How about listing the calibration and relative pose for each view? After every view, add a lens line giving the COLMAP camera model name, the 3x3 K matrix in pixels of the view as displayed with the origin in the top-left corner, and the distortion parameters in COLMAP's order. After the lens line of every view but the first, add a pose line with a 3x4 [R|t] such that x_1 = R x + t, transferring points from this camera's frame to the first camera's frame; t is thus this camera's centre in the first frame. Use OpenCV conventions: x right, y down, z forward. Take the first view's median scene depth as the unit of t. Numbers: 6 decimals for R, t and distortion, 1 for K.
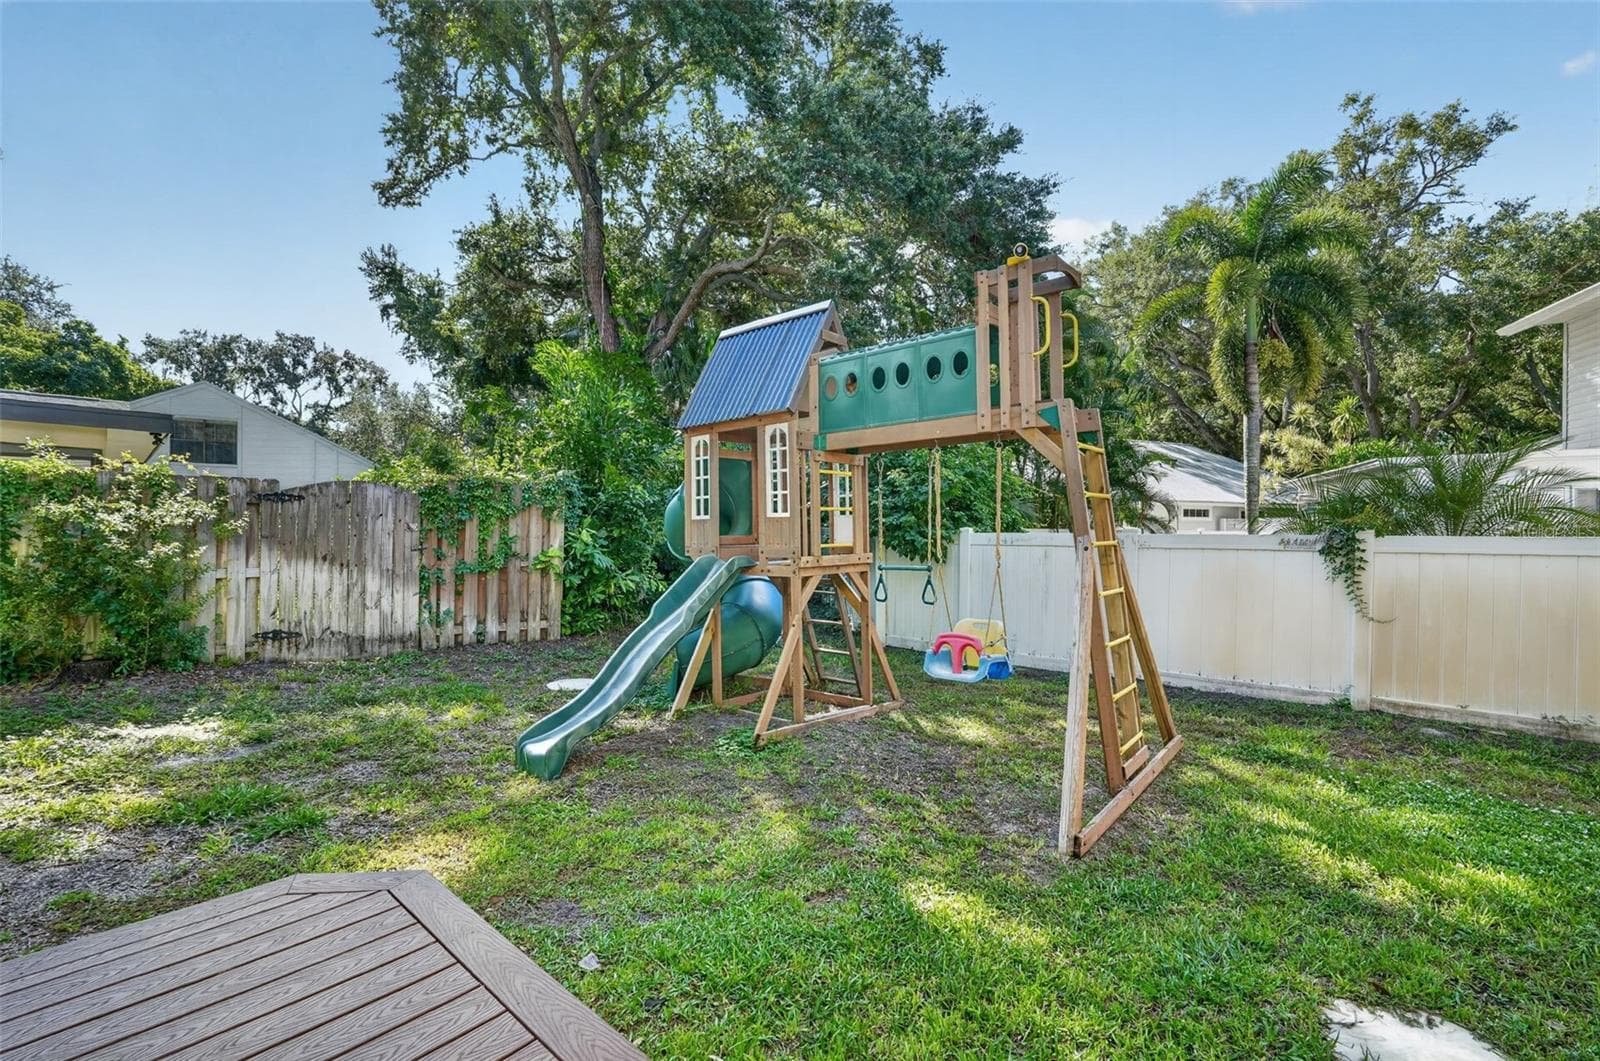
lens RADIAL K [[697.2, 0, 807.4], [0, 697.2, 522.7], [0, 0, 1]] dist [-0.000818, 0.000390]
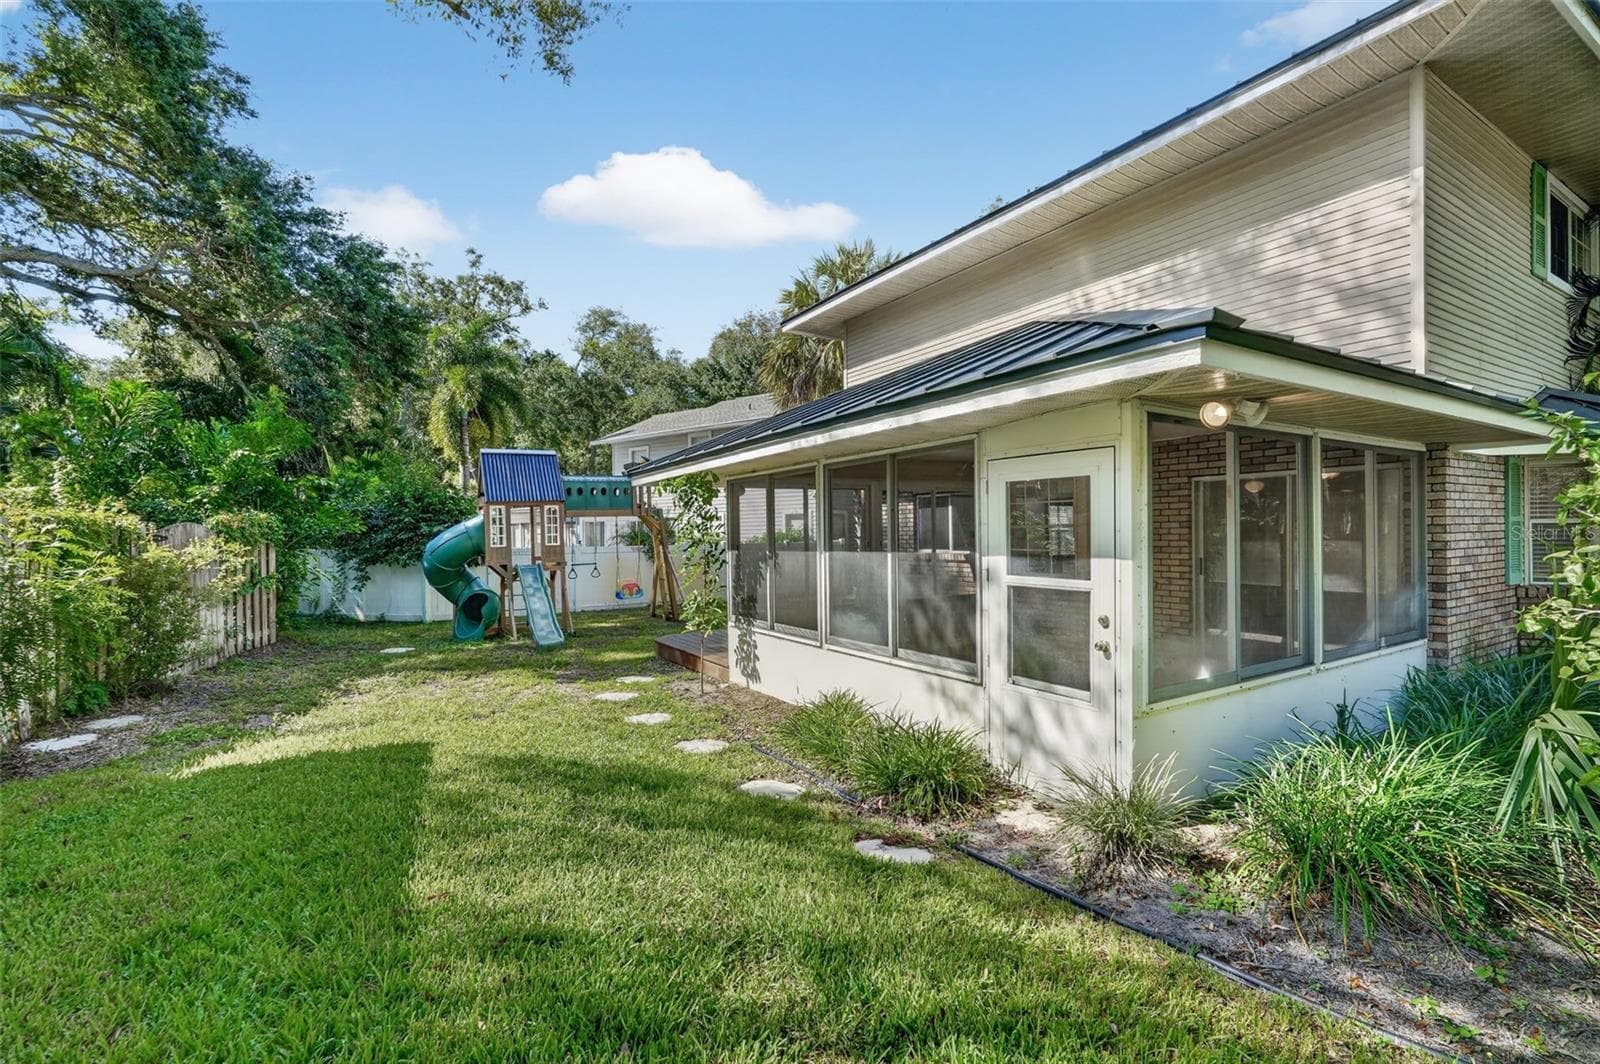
lens RADIAL K [[717.0, 0, 800.6], [0, 717.0, 525.5], [0, 0, 1]] dist [-0.019601, -0.000048]
pose [[0.283666, -0.003015, 0.958918, -0.666755], [0.003806, 0.999991, 0.002018, -0.024045], [-0.958916, 0.003078, 0.283675, -0.151752]]
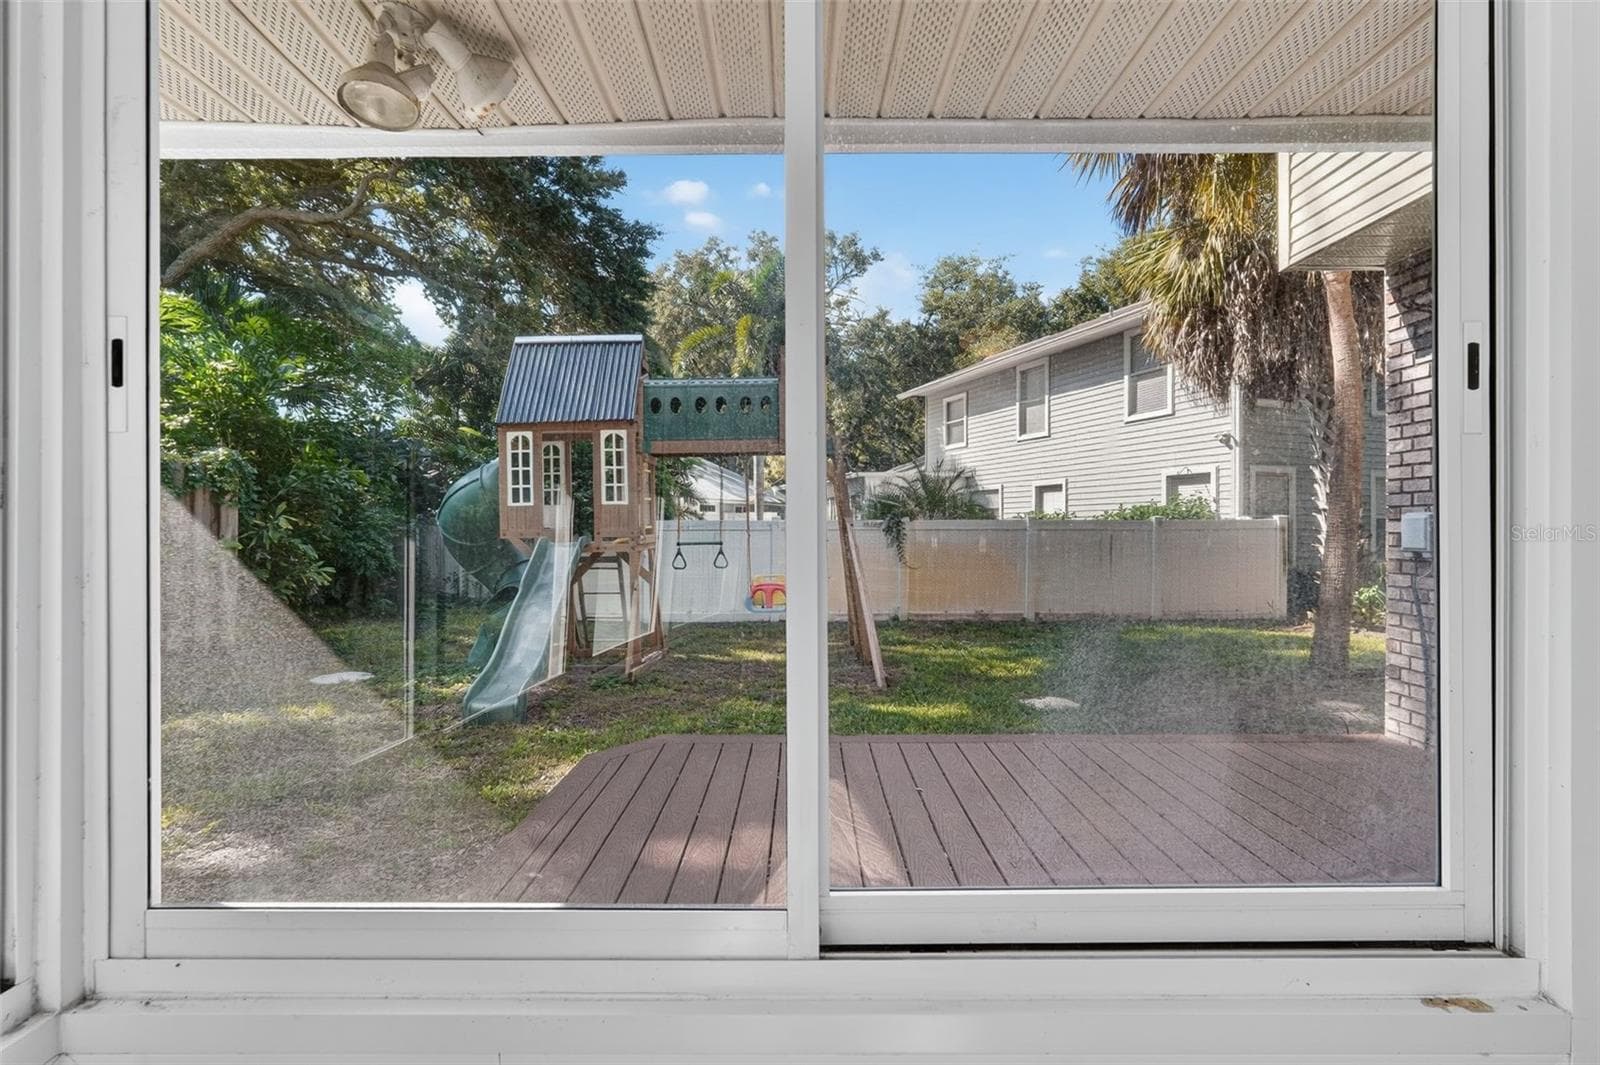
lens RADIAL K [[706.4, 0, 797.7], [0, 706.4, 522.7], [0, 0, 1]] dist [-0.015581, 0.000137]
pose [[0.748466, -0.002372, 0.663168, -0.200165], [-0.001780, 0.999983, 0.005585, 0.005283], [-0.663170, -0.005360, 0.748449, -0.050808]]
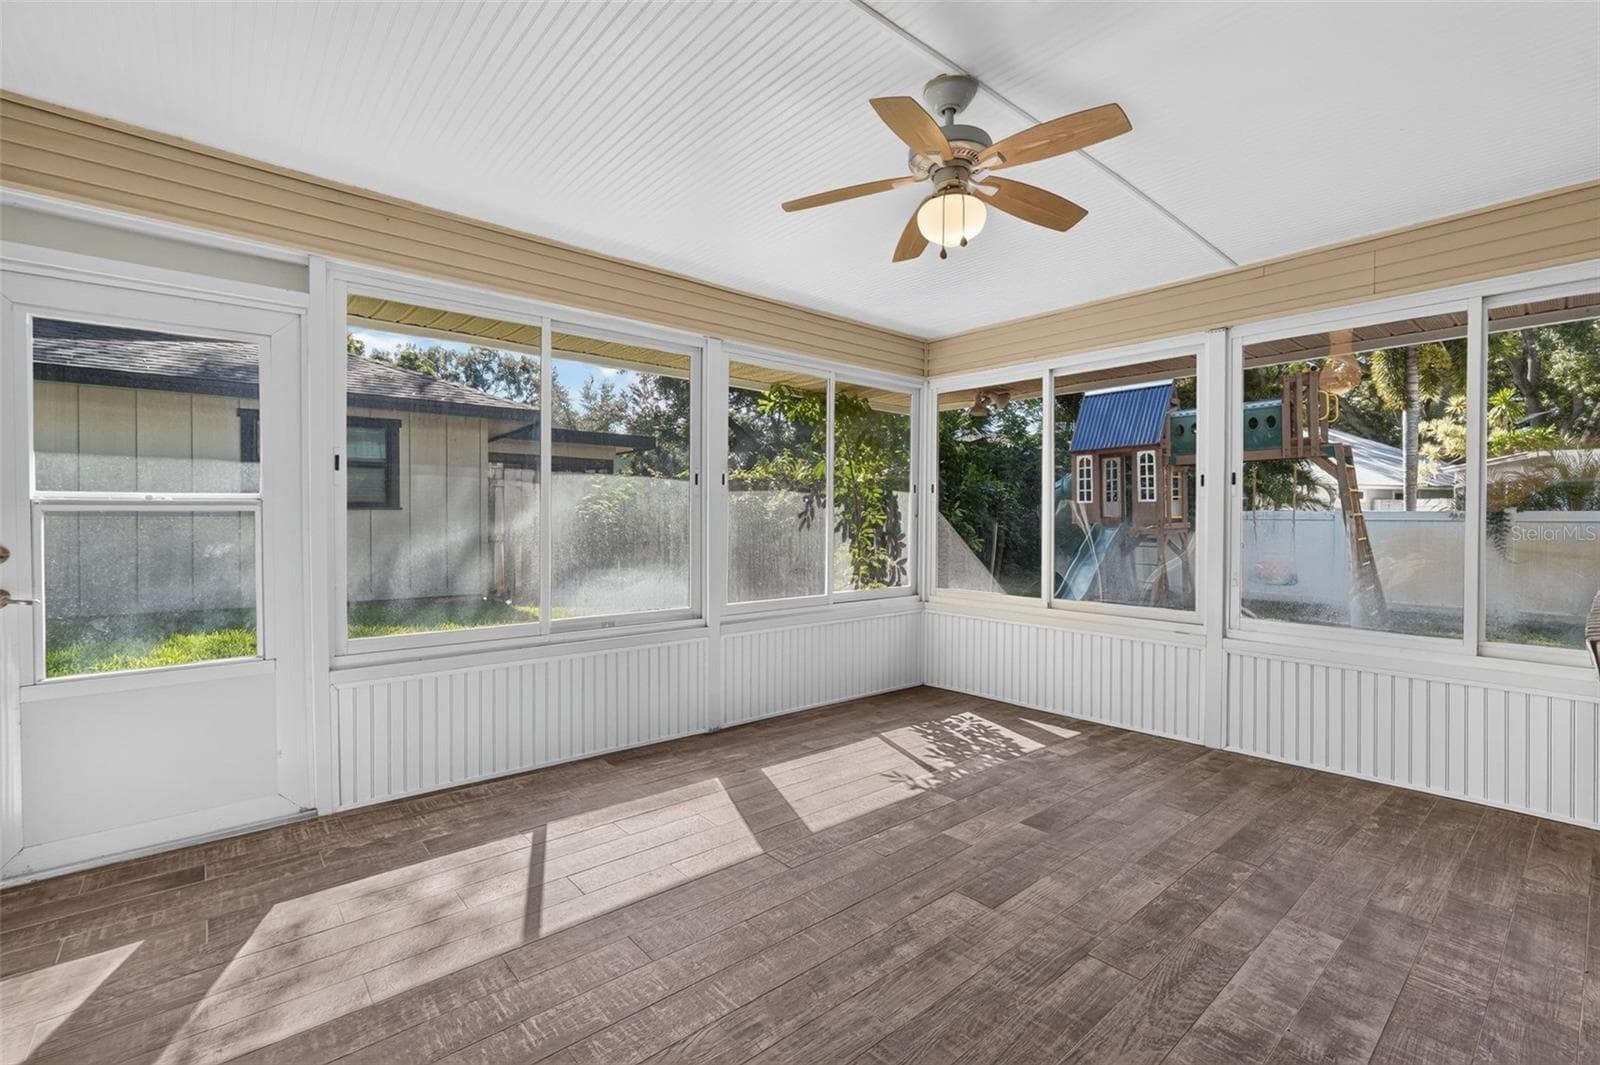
lens RADIAL K [[699.1, 0, 802.5], [0, 699.1, 518.1], [0, 0, 1]] dist [0.002568, 0.000530]
pose [[0.991769, -0.001704, -0.128027, -0.221647], [0.004089, 0.999823, 0.018371, -0.000826], [0.127973, -0.018744, 0.991601, -0.294133]]
